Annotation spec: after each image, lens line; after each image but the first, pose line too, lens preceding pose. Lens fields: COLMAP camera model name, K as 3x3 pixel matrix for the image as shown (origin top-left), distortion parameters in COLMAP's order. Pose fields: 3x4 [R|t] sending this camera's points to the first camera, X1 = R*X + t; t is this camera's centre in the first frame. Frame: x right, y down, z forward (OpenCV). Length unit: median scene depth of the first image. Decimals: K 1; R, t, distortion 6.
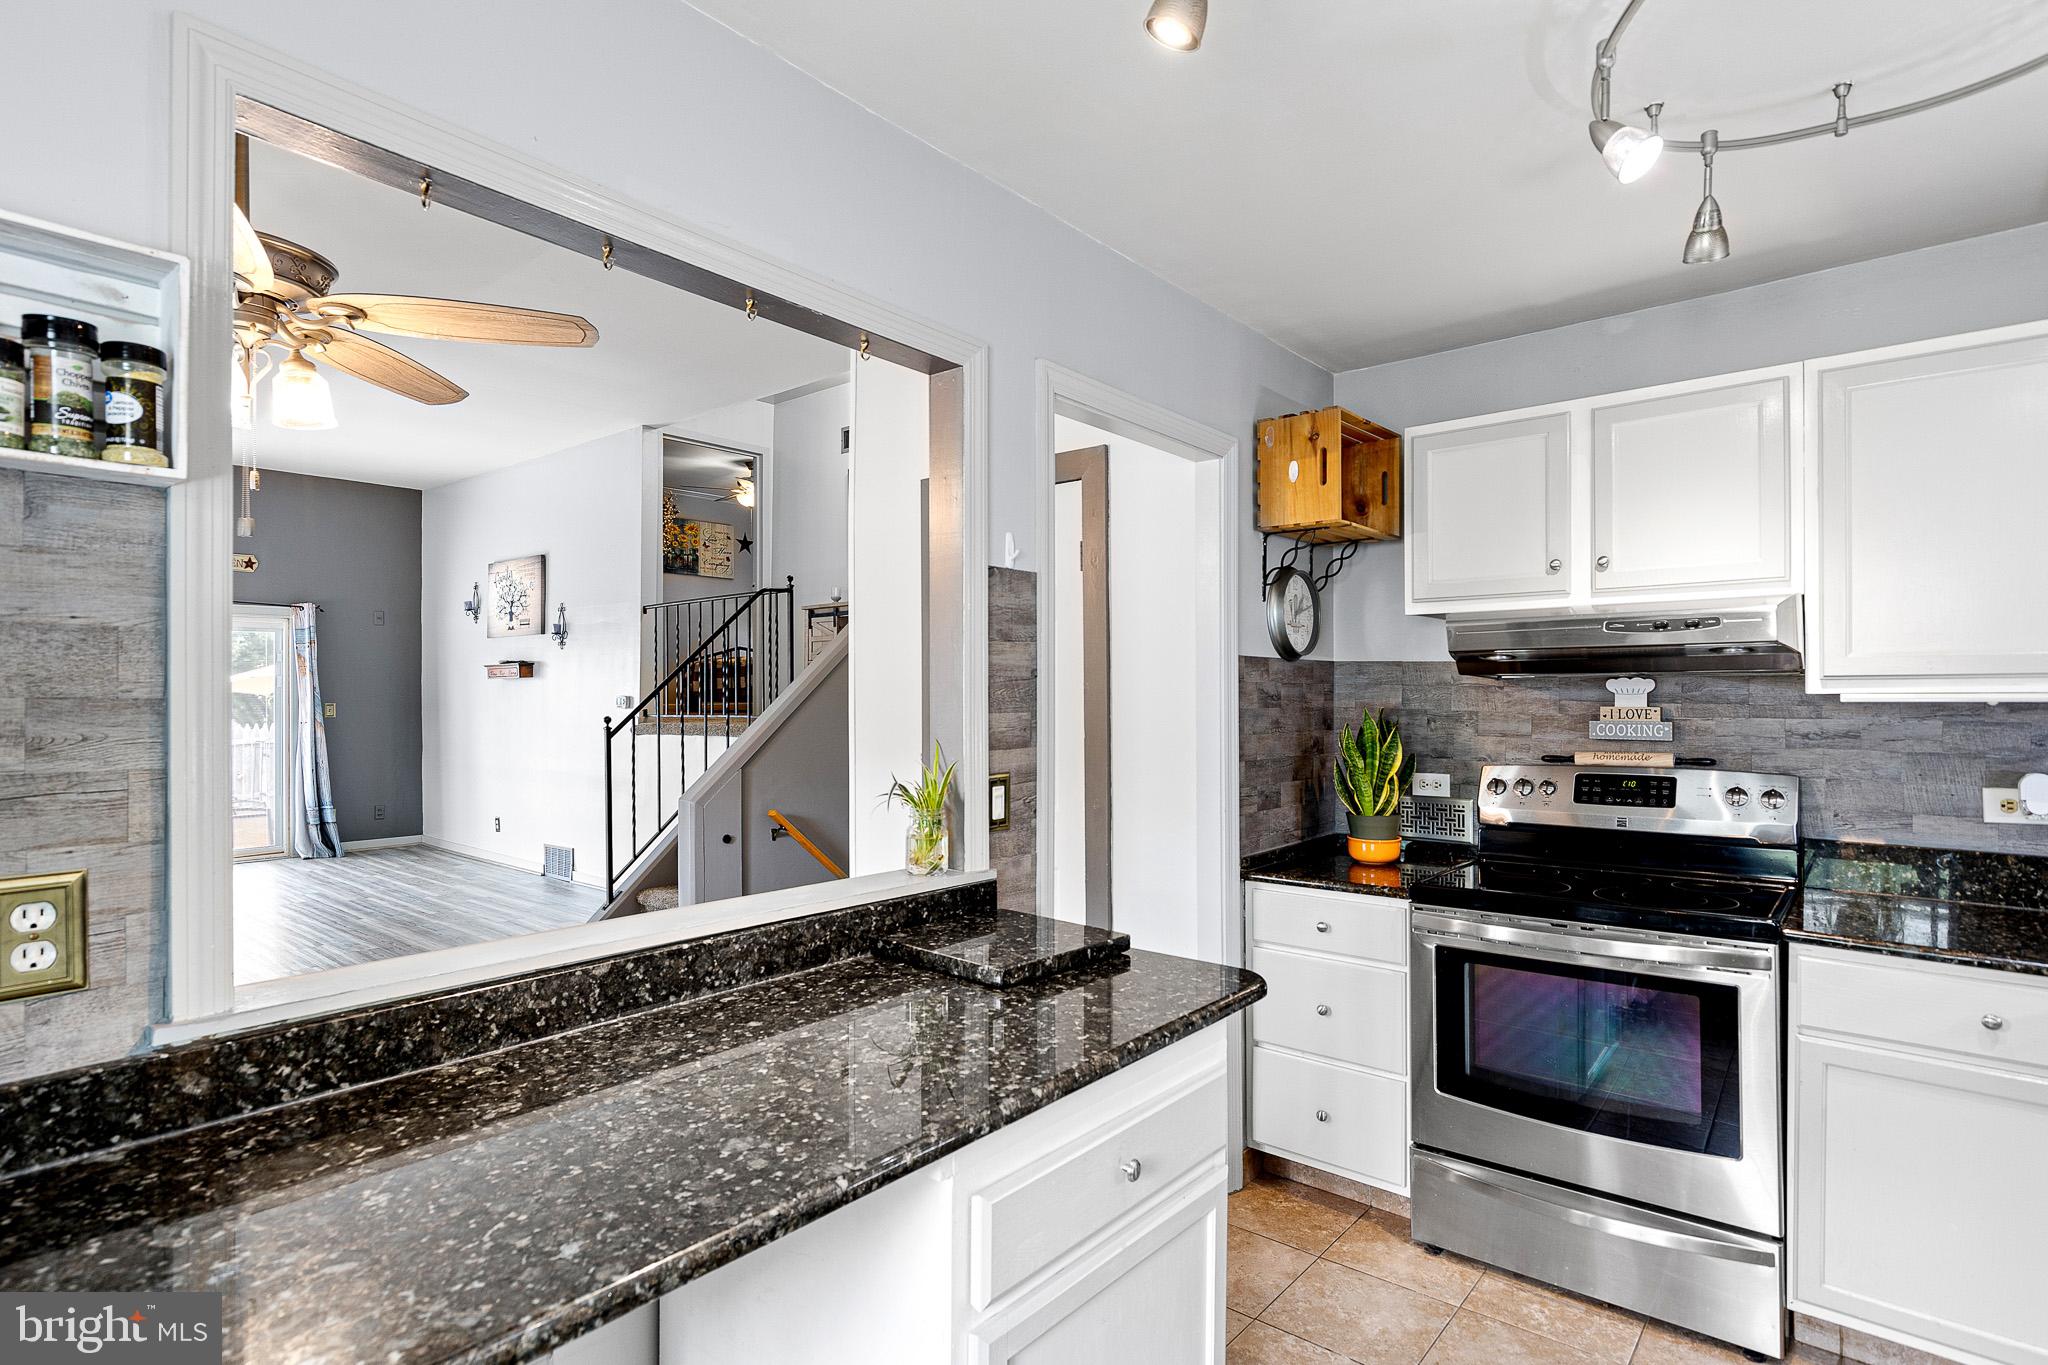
lens RADIAL K [[1015.1, 0, 1034.6], [0, 1015.1, 694.5], [0, 0, 1]] dist [-0.000998, 0.000229]
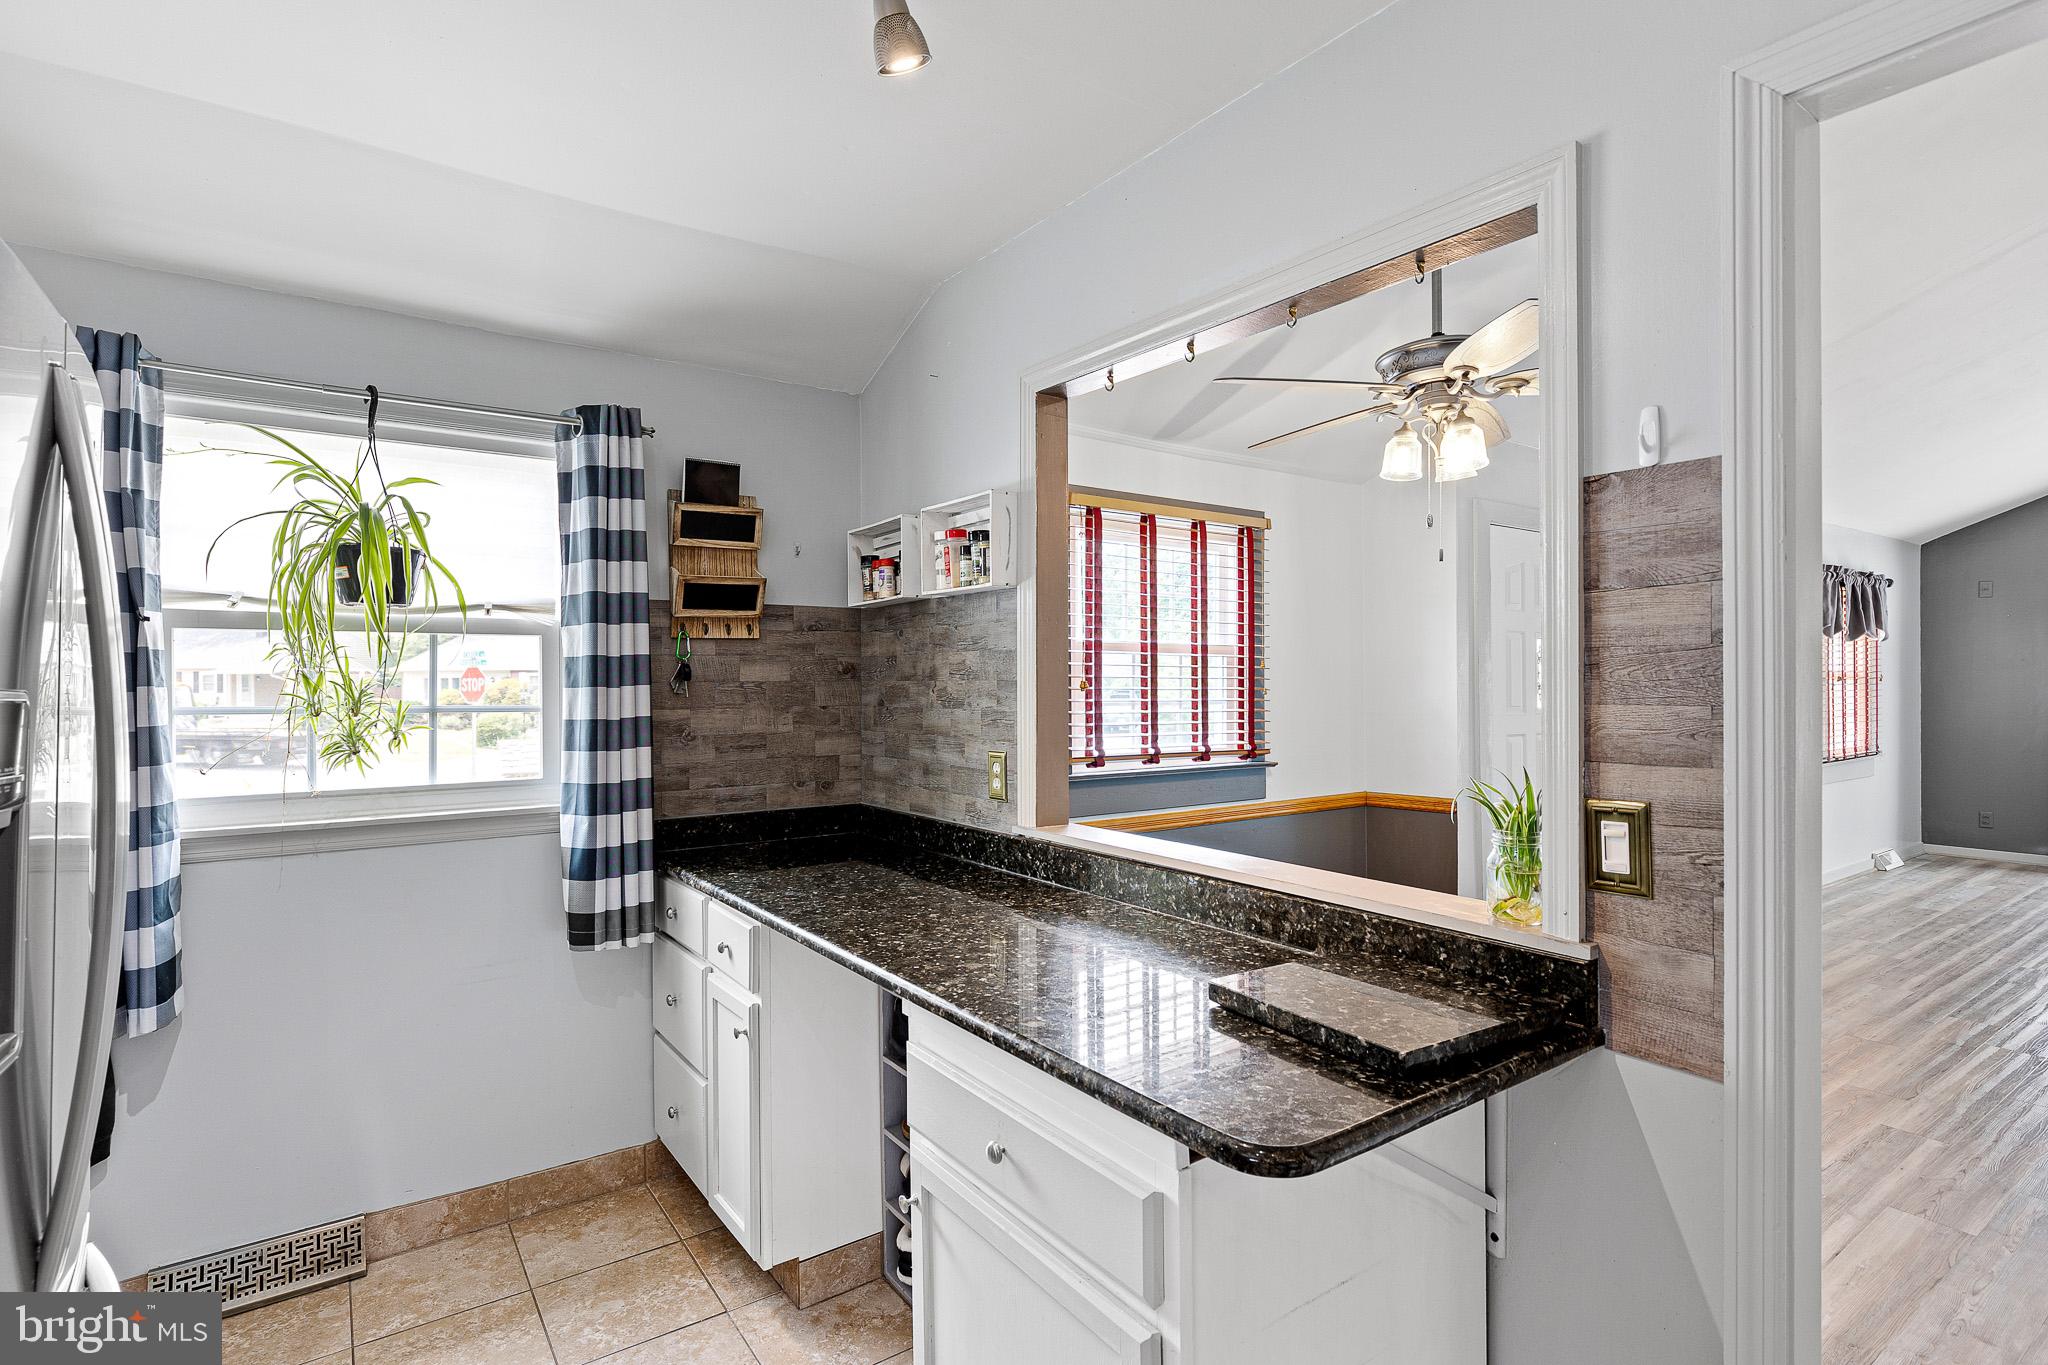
lens RADIAL K [[1015.1, 0, 1029.4], [0, 1015.1, 678.0], [0, 0, 1]] dist [-0.000998, 0.000229]
pose [[-0.251597, 0.001858, -0.967830, 0.671591], [0.005383, 0.999985, 0.000520, -0.000738], [0.967817, -0.005079, -0.251603, 0.816482]]
